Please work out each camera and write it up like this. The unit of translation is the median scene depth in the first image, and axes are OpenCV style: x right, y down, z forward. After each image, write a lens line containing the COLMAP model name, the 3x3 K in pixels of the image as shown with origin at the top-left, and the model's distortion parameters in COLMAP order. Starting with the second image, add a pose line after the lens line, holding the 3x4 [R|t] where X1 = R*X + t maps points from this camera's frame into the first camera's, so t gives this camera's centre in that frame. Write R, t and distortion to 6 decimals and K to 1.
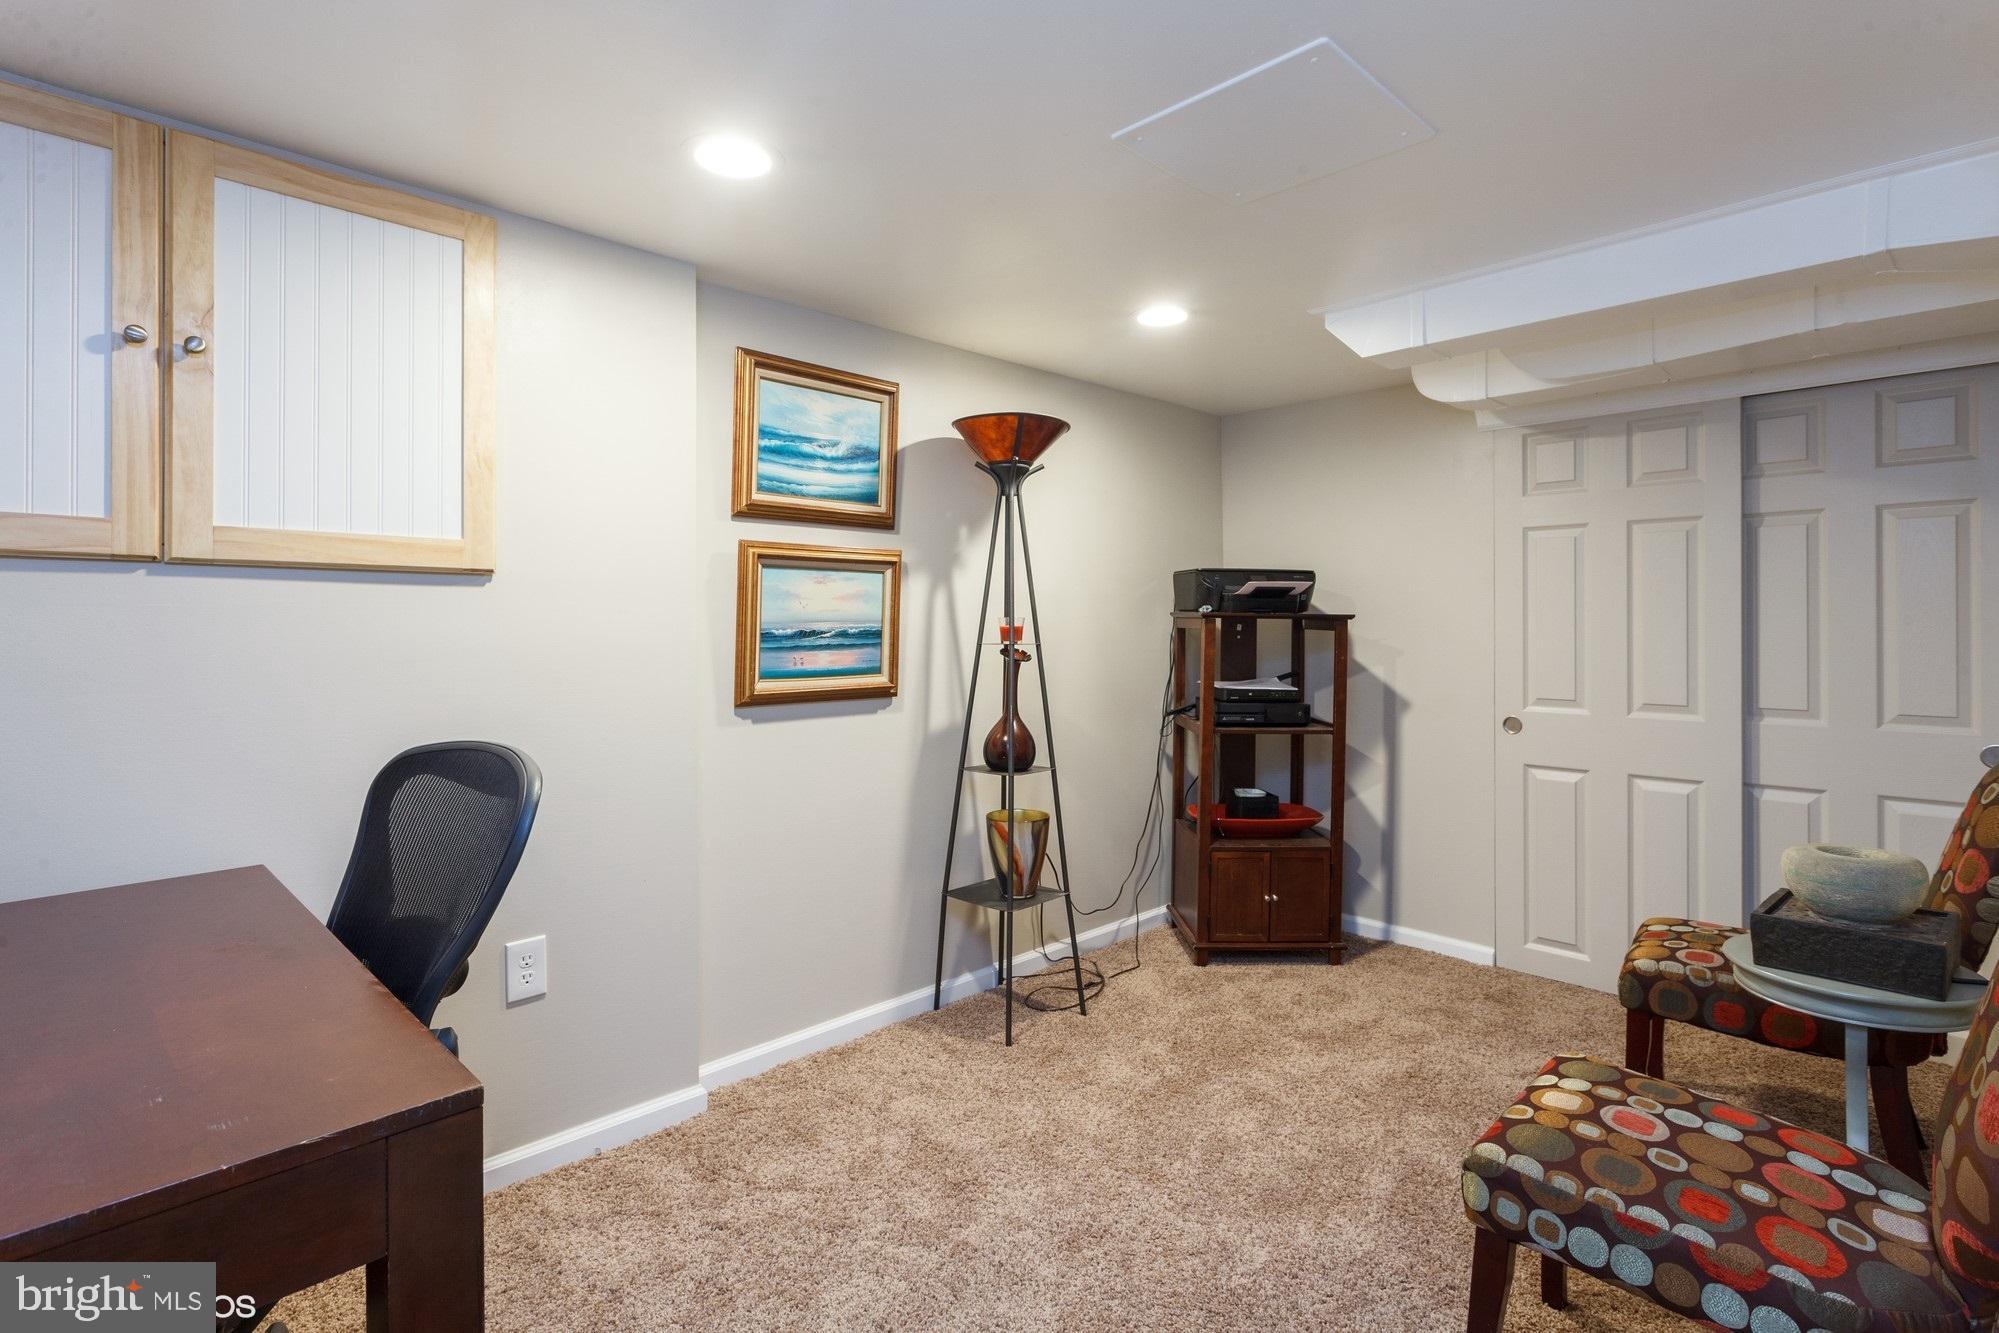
lens RADIAL K [[966.2, 0, 999.5], [0, 966.2, 666.5], [0, 0, 1]] dist [-0.044715, 0.018014]
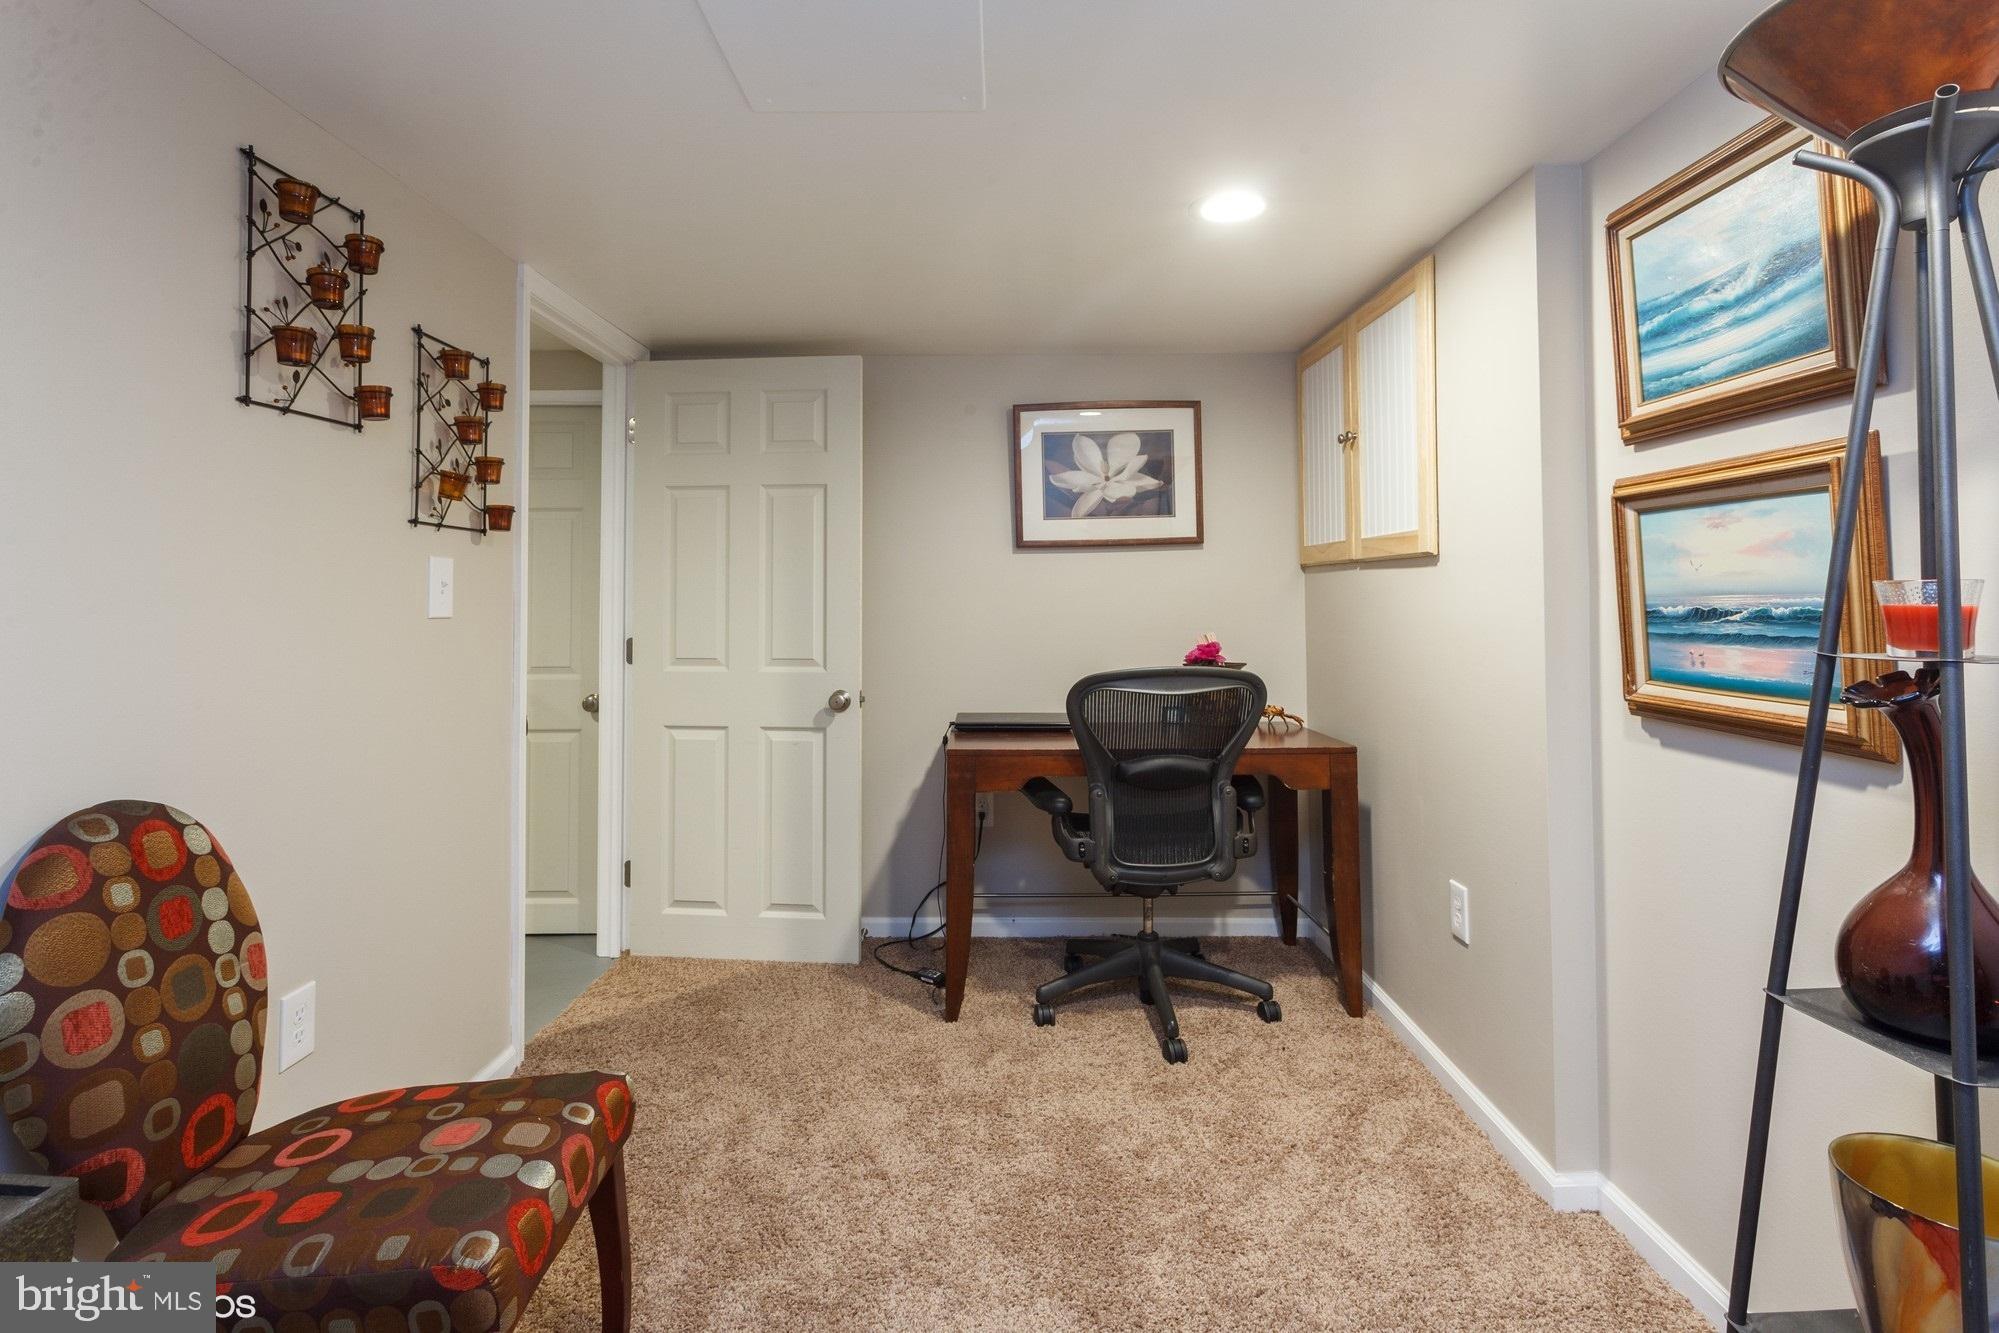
lens RADIAL K [[966.2, 0, 999.5], [0, 966.2, 666.5], [0, 0, 1]] dist [-0.044715, 0.018014]
pose [[-0.704540, 0.044181, -0.708287, 0.526659], [-0.040623, 0.993913, 0.102406, -0.044274], [0.708500, 0.100922, -0.698457, 1.107605]]
